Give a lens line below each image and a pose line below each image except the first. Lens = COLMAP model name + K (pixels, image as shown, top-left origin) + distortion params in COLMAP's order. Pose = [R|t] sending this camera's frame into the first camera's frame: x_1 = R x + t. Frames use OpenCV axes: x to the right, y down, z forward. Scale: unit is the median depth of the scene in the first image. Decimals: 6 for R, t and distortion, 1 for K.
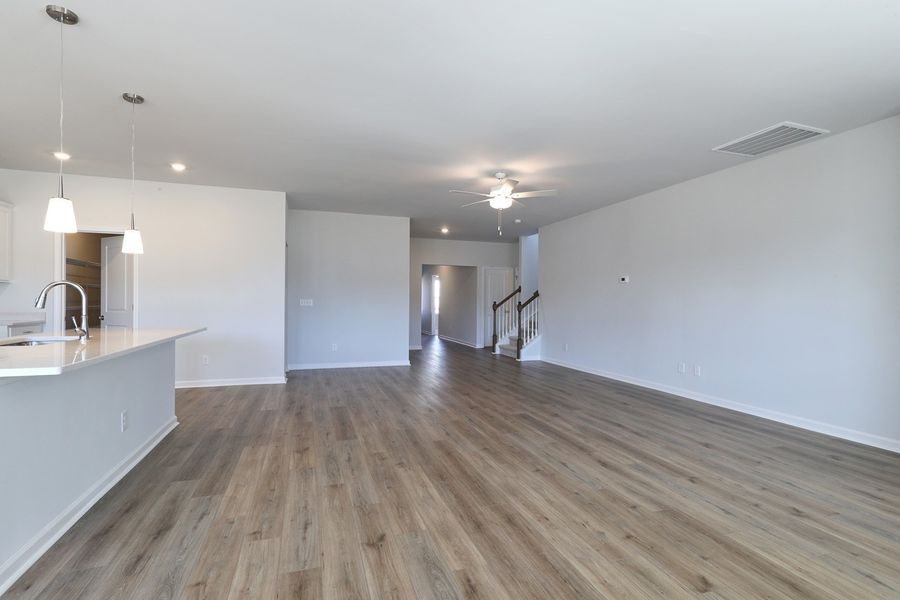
lens RADIAL K [[410.6, 0, 450.0], [0, 410.6, 300.0], [0, 0, 1]] dist [-0.002002, -0.000348]
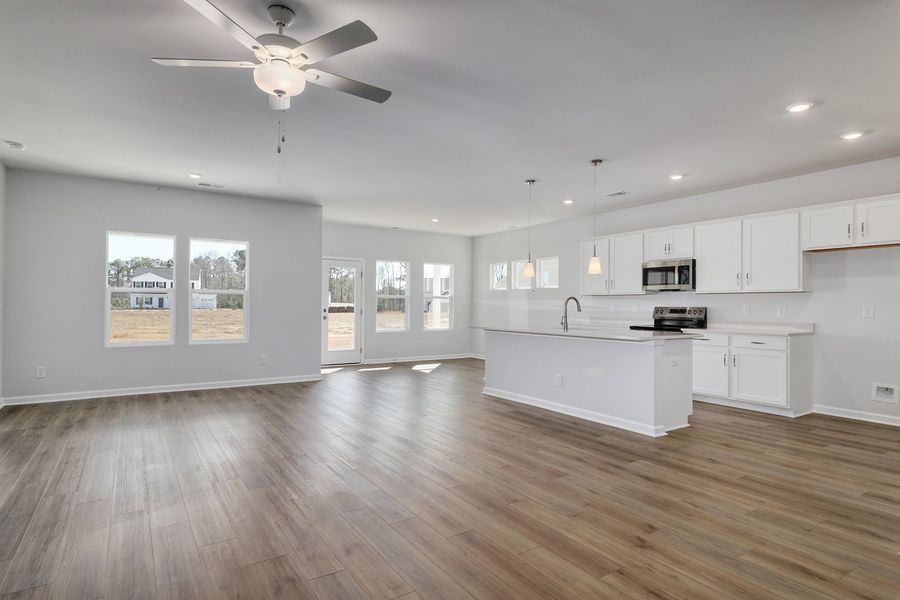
lens RADIAL K [[484.2, 0, 450.0], [0, 484.2, 300.0], [0, 0, 1]] dist [-0.004022, -0.000675]
pose [[-0.968000, -0.015395, -0.250476, 0.107902], [-0.011886, 0.999809, -0.015514, 0.003902], [0.250667, -0.012040, -0.967999, 2.318055]]
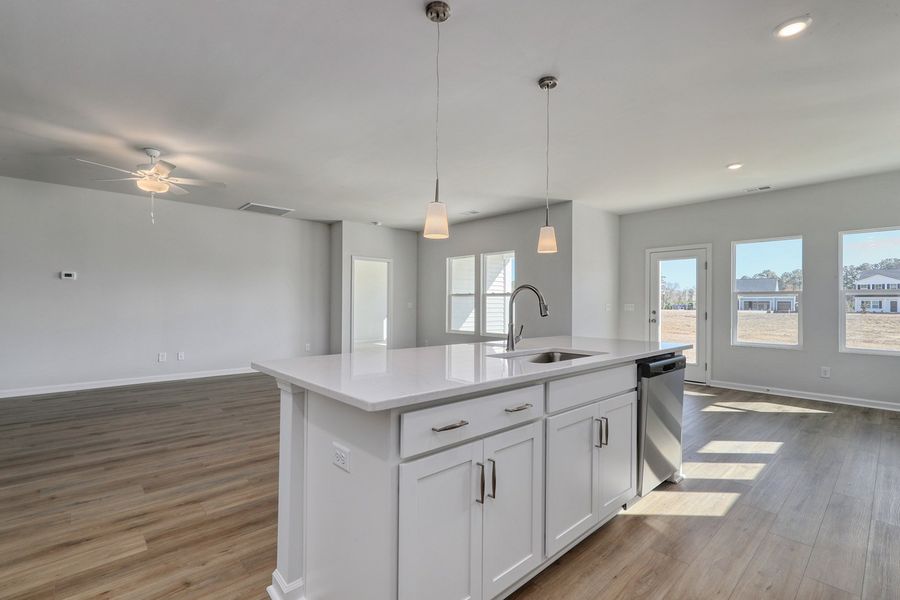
lens RADIAL K [[410.6, 0, 450.0], [0, 410.6, 300.0], [0, 0, 1]] dist [-0.002002, -0.000348]
pose [[-0.405965, -0.000548, 0.913889, -1.333091], [-0.012902, 0.999904, -0.005132, -0.007761], [-0.913798, -0.013874, -0.405933, 1.173879]]
